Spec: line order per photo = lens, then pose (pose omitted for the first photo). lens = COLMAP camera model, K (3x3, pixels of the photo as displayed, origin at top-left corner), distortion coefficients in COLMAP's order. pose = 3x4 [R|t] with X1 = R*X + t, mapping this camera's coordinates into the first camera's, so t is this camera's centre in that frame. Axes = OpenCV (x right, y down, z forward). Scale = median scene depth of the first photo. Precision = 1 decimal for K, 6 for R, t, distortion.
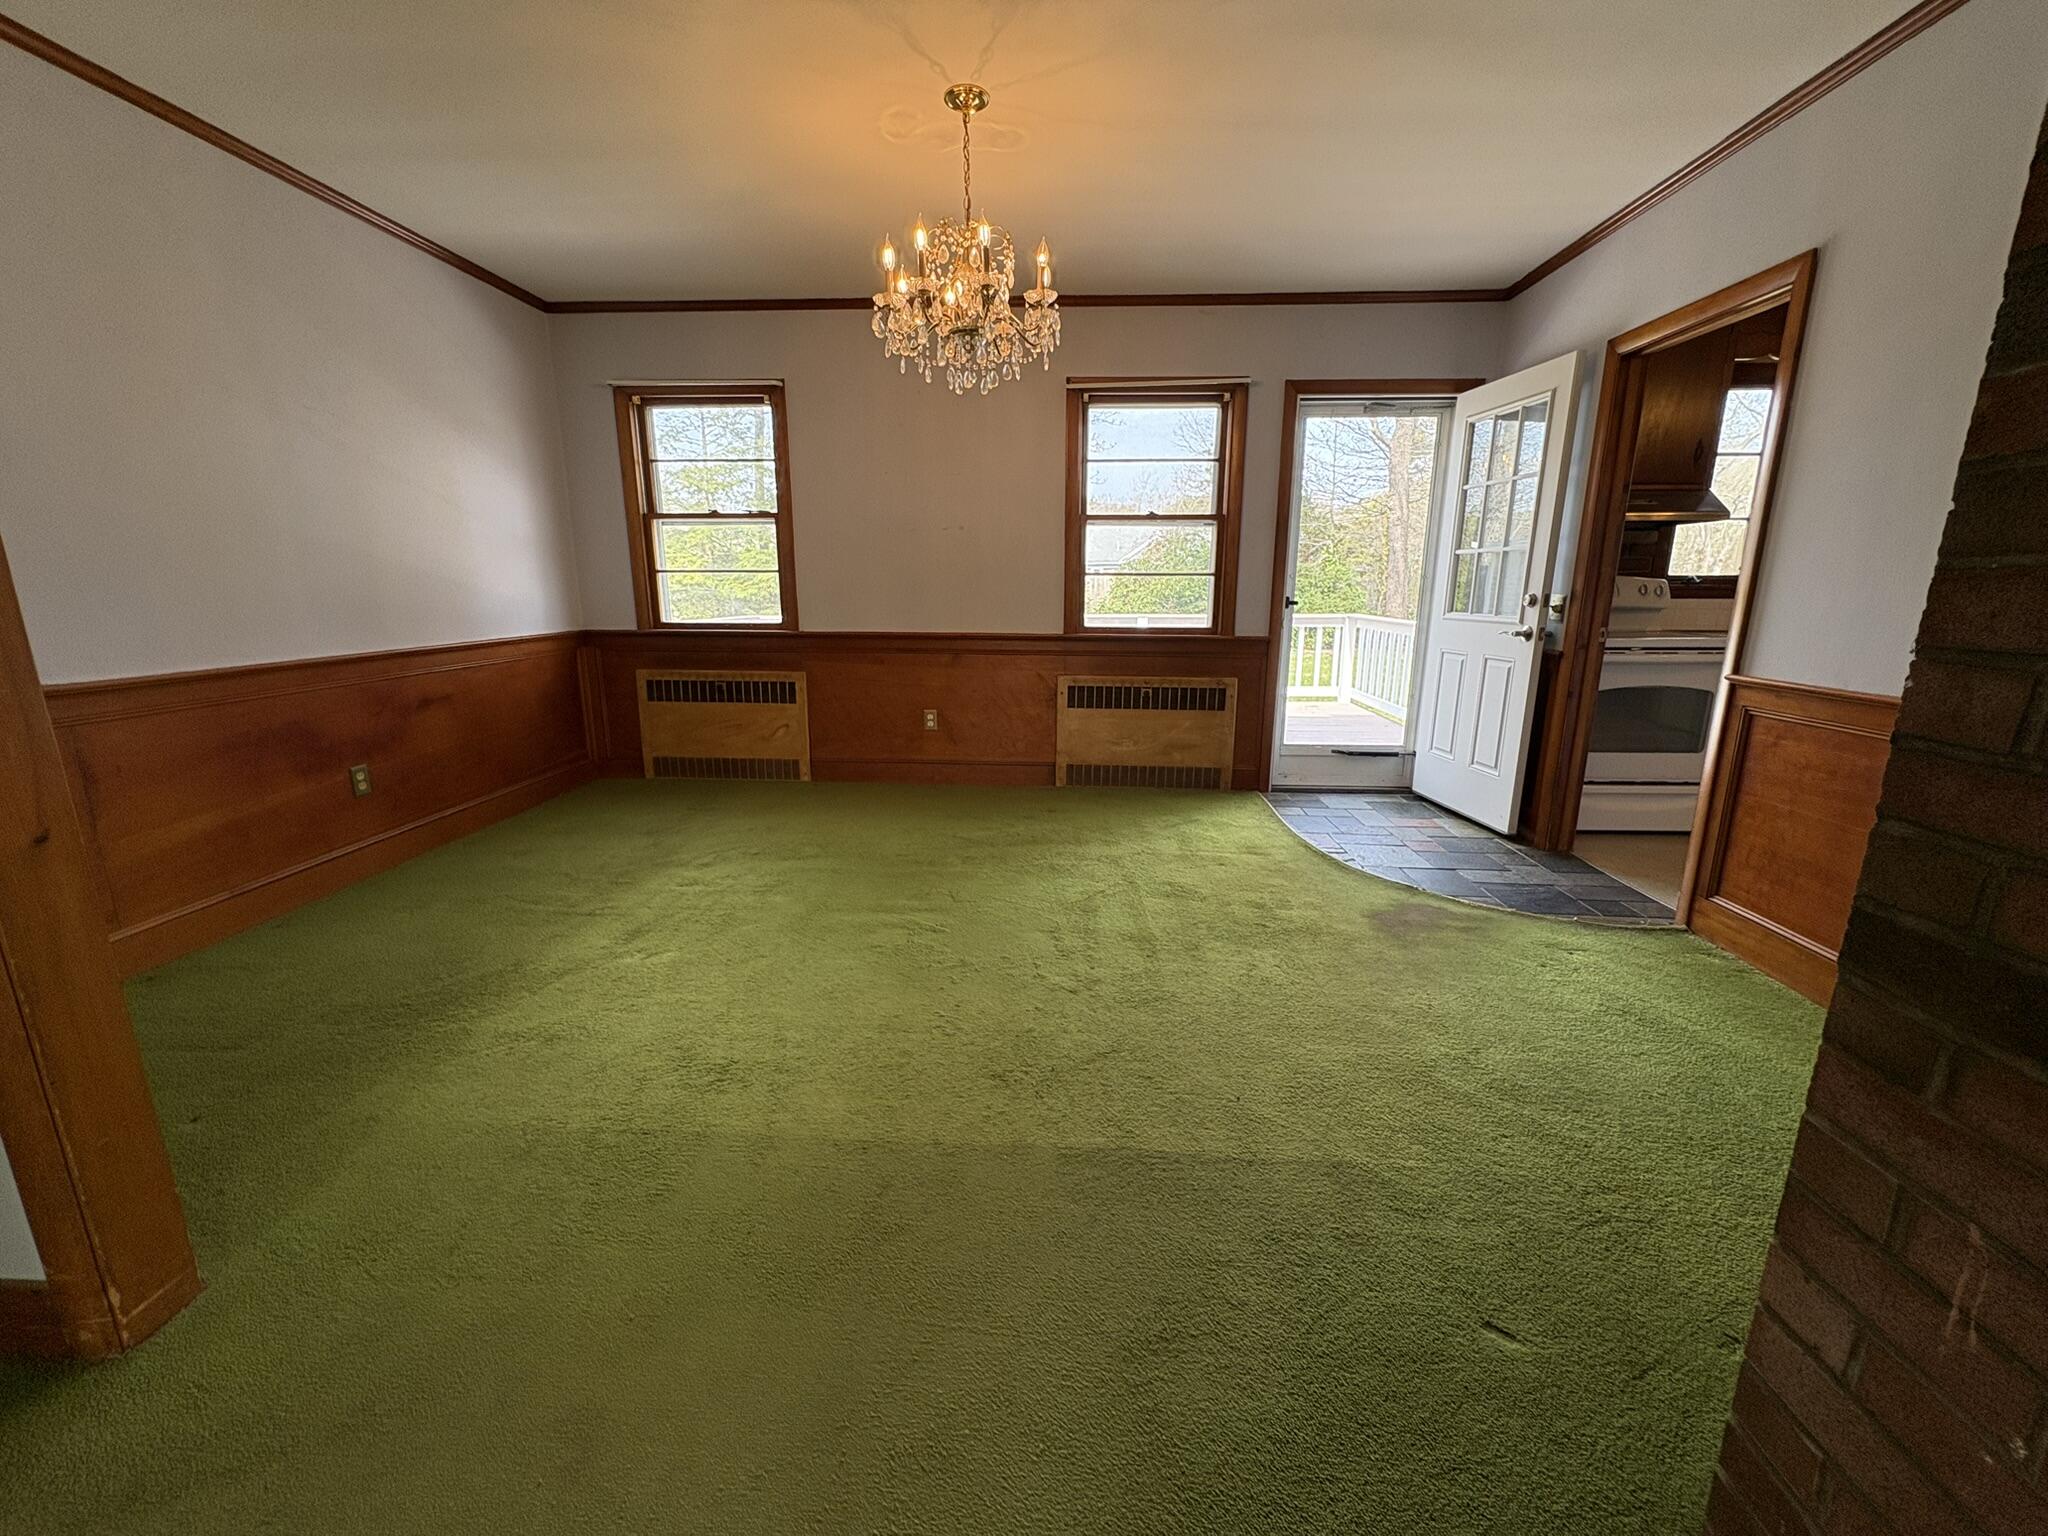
lens RADIAL K [[816.2, 0, 1031.4], [0, 816.2, 779.3], [0, 0, 1]] dist [0.000113, -0.000471]
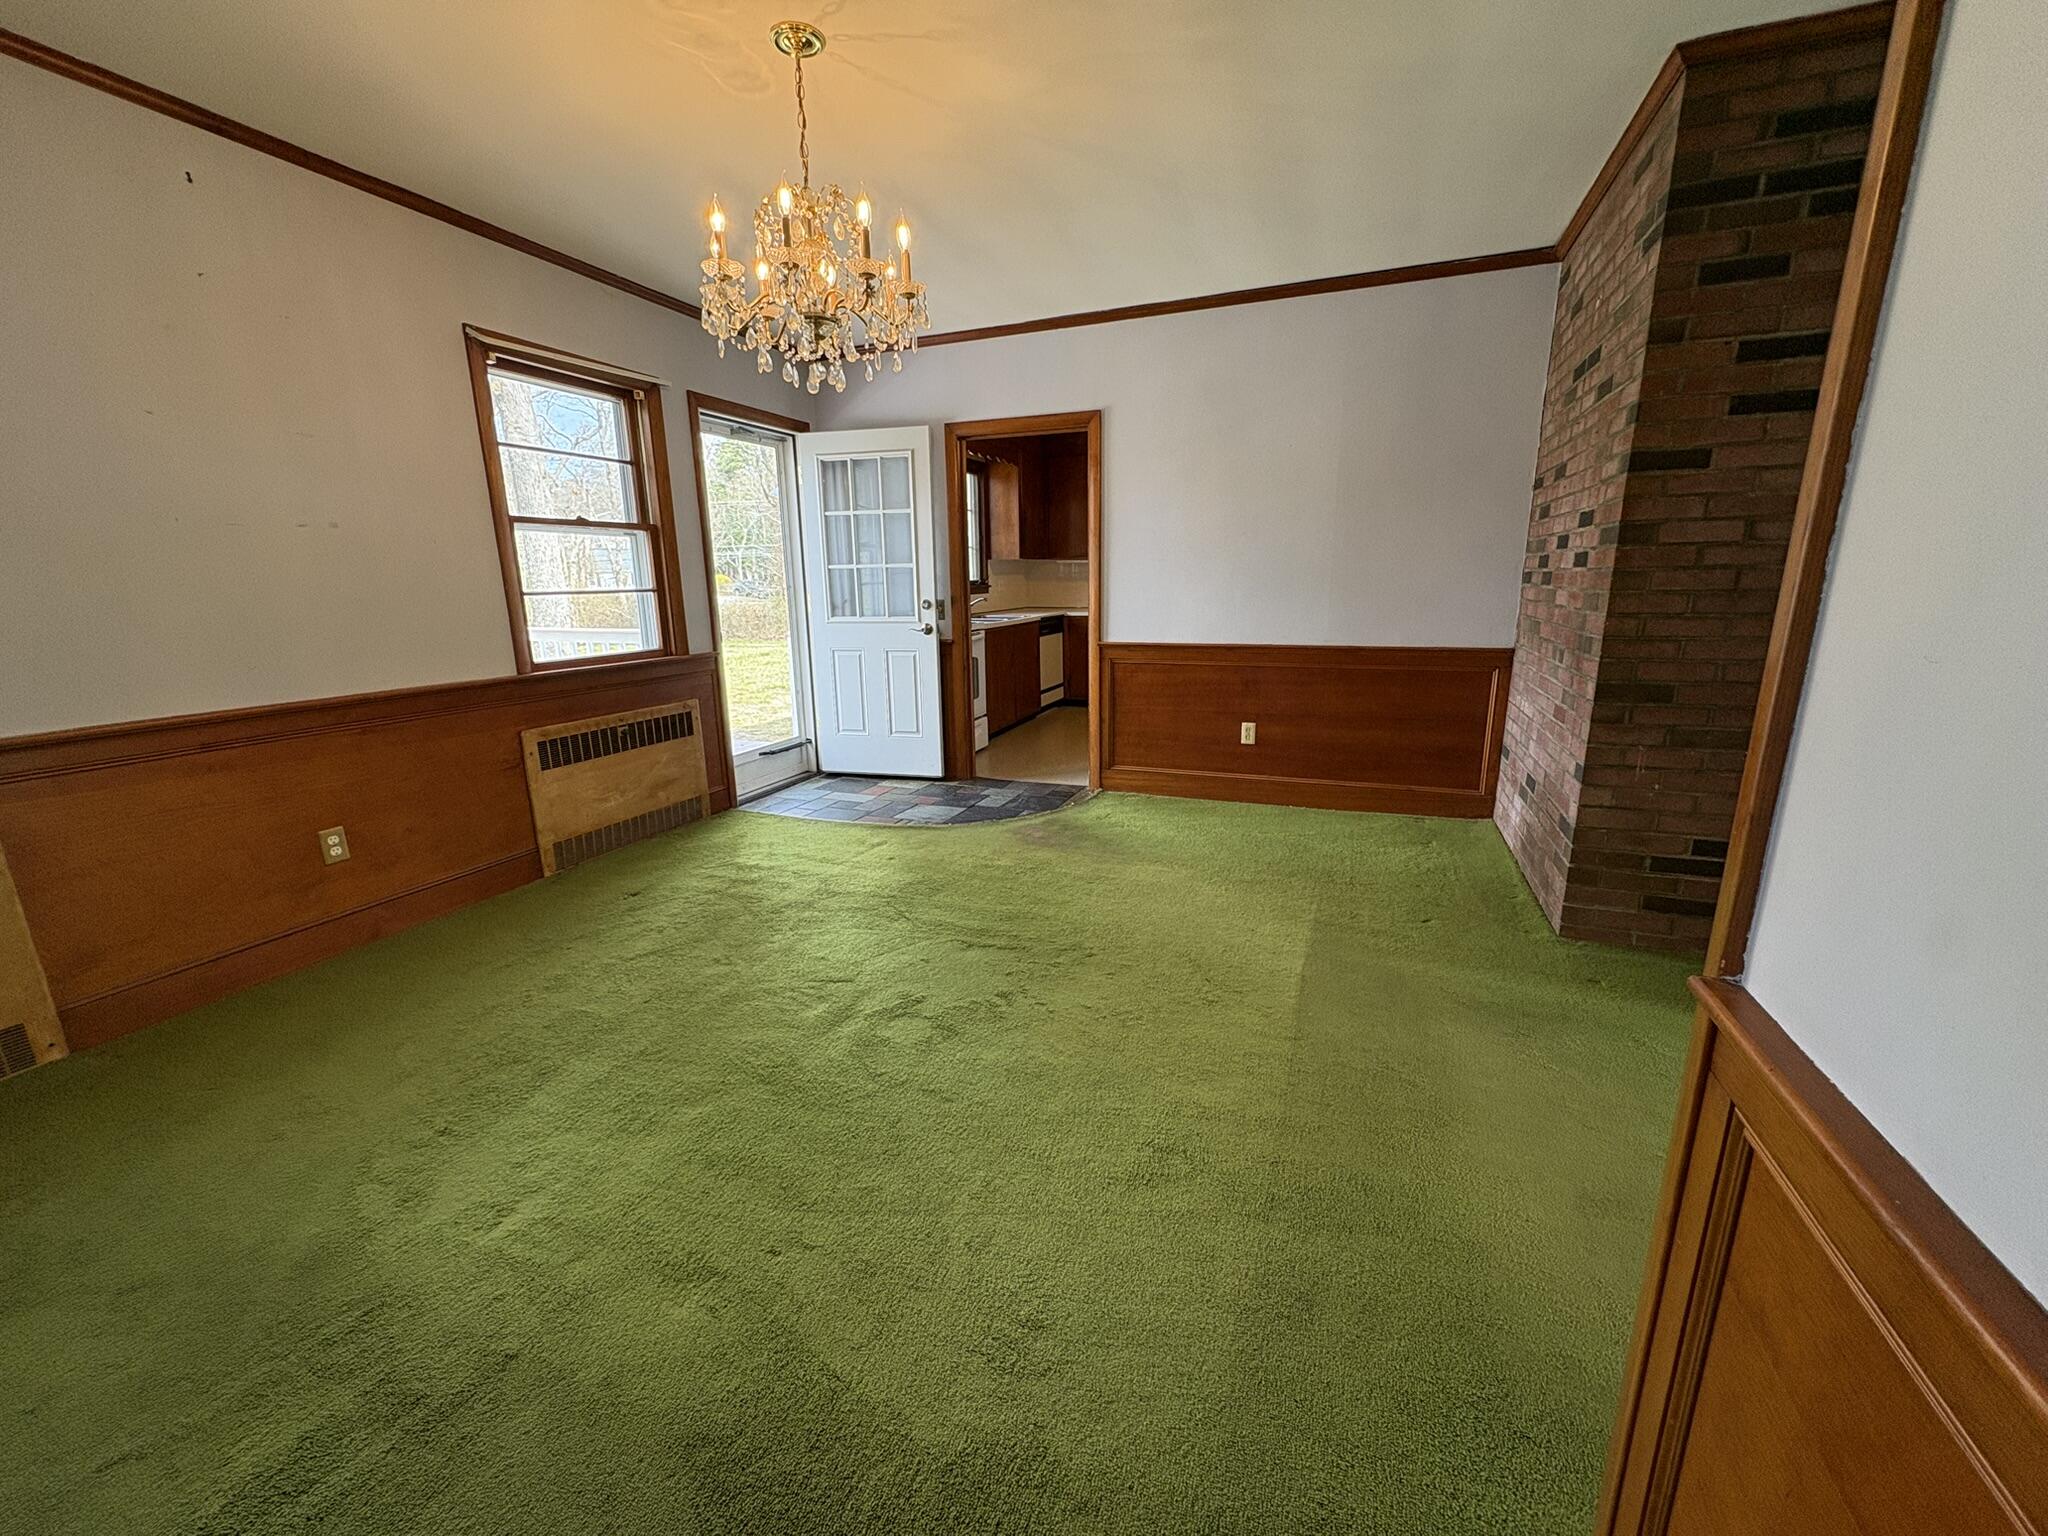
lens RADIAL K [[816.2, 0, 1021.8], [0, 816.2, 776.1], [0, 0, 1]] dist [0.000113, -0.000471]
pose [[0.319633, -0.235310, 0.917858, -0.527325], [0.234981, 0.958099, 0.163798, -0.106603], [-0.917943, 0.163324, 0.361533, 0.334391]]
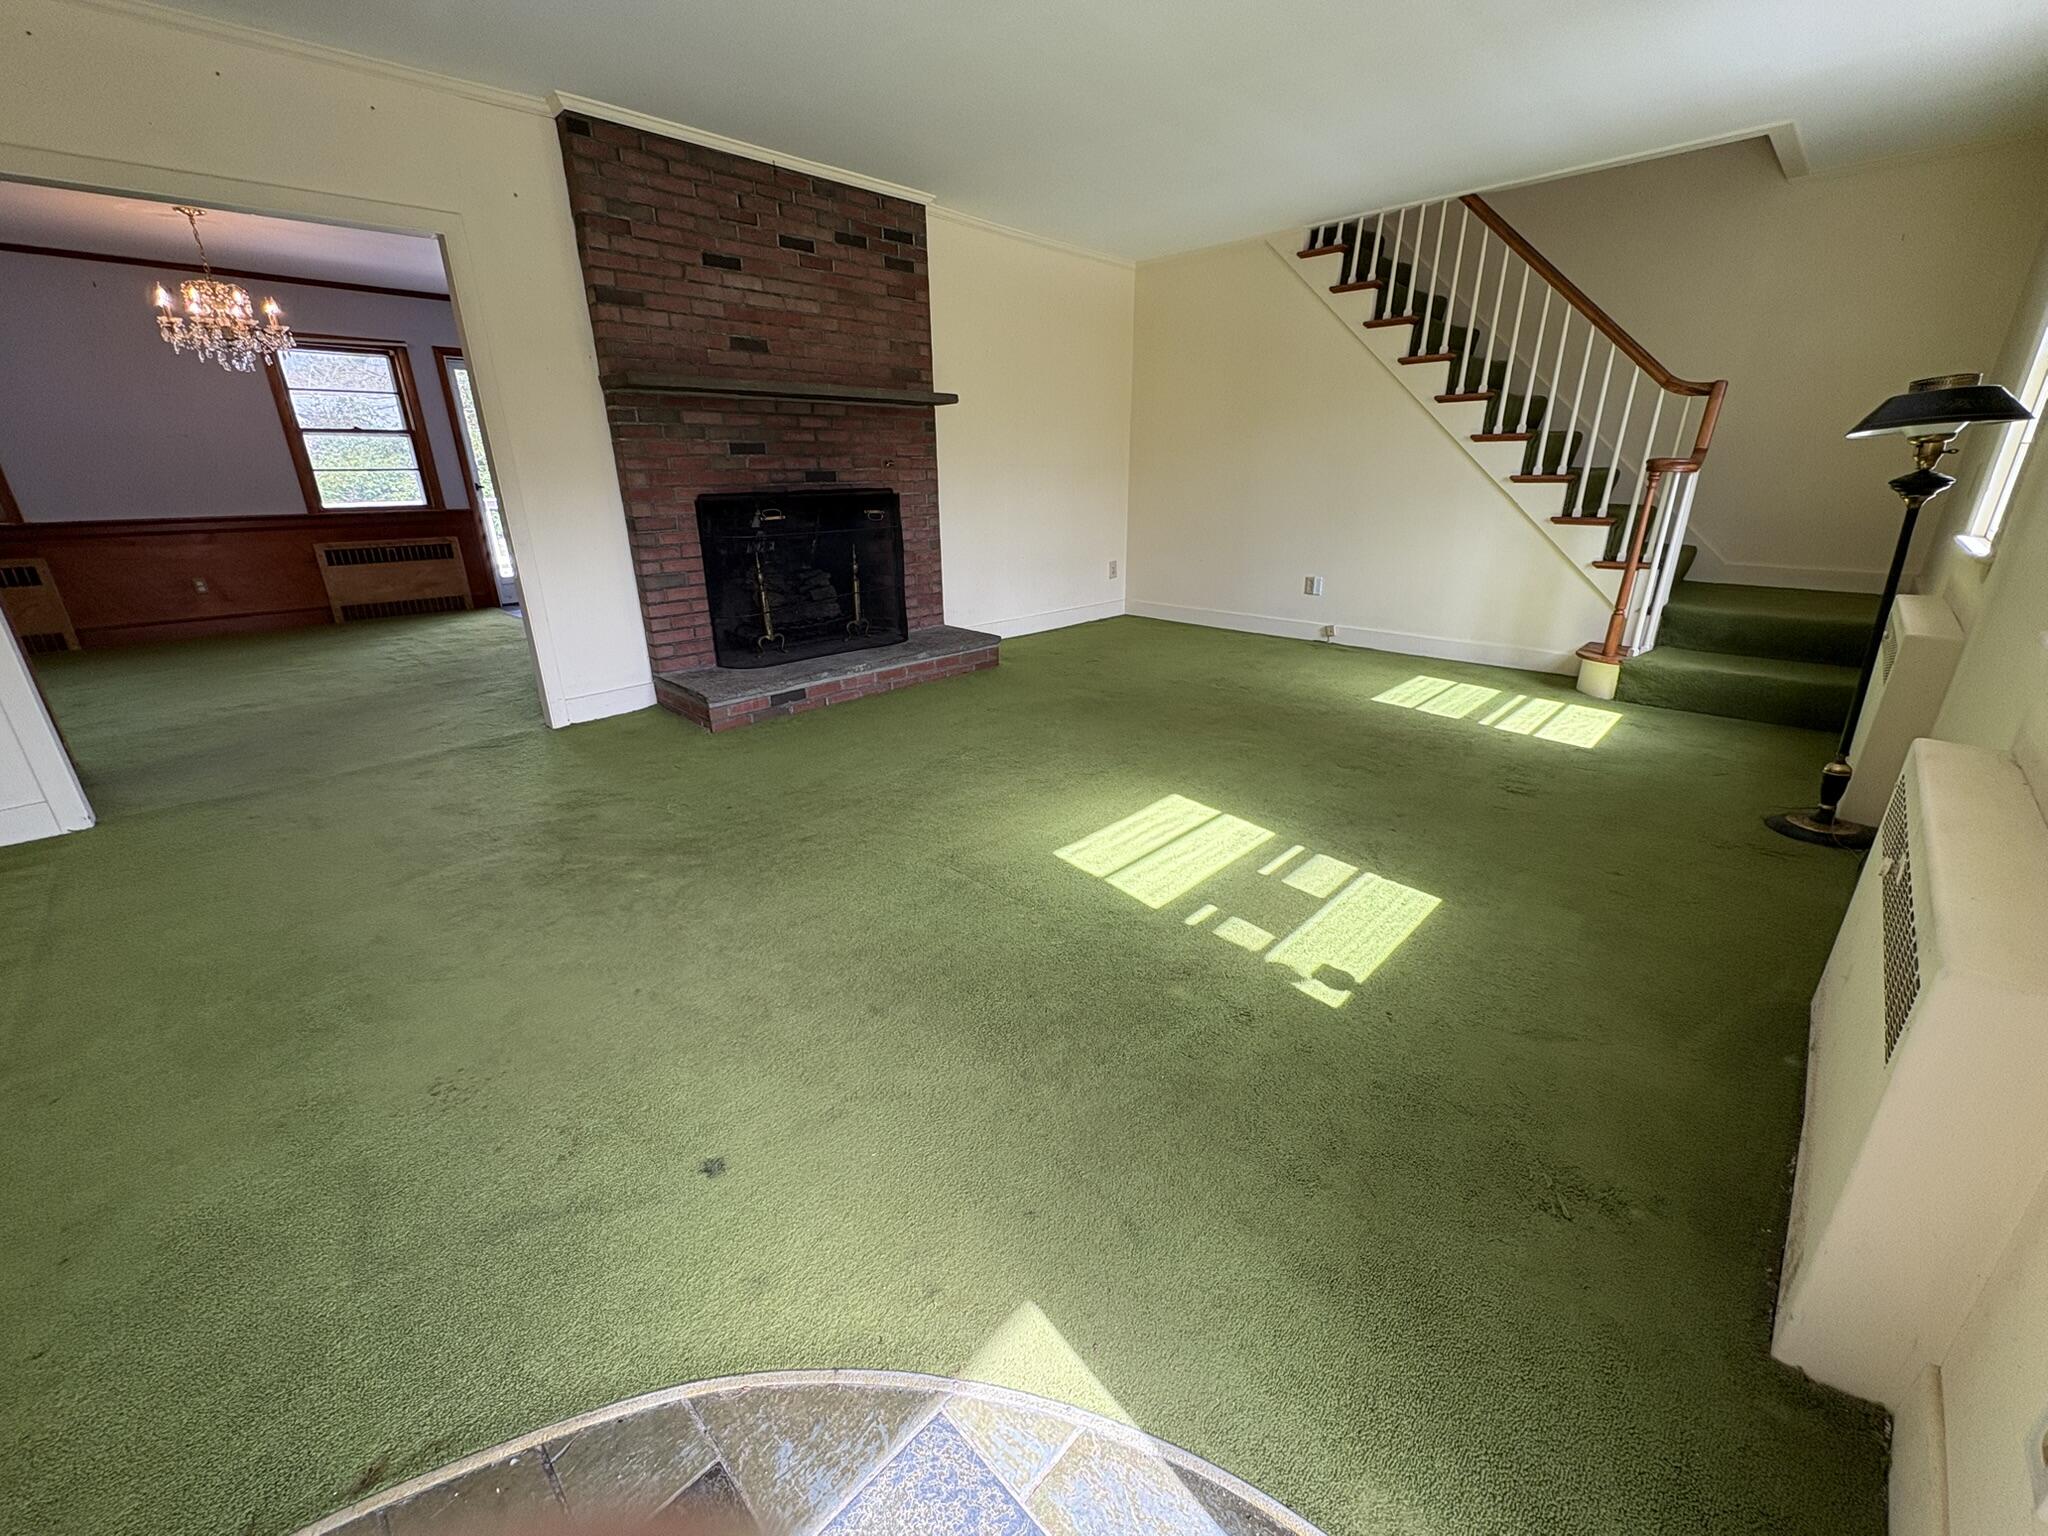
lens RADIAL K [[816.2, 0, 1021.1], [0, 816.2, 774.3], [0, 0, 1]] dist [0.000113, -0.000471]
pose [[0.661630, -0.272093, 0.698721, -0.265080], [0.179241, 0.962215, 0.204976, 0.198751], [-0.728092, -0.010379, 0.685401, -0.925584]]
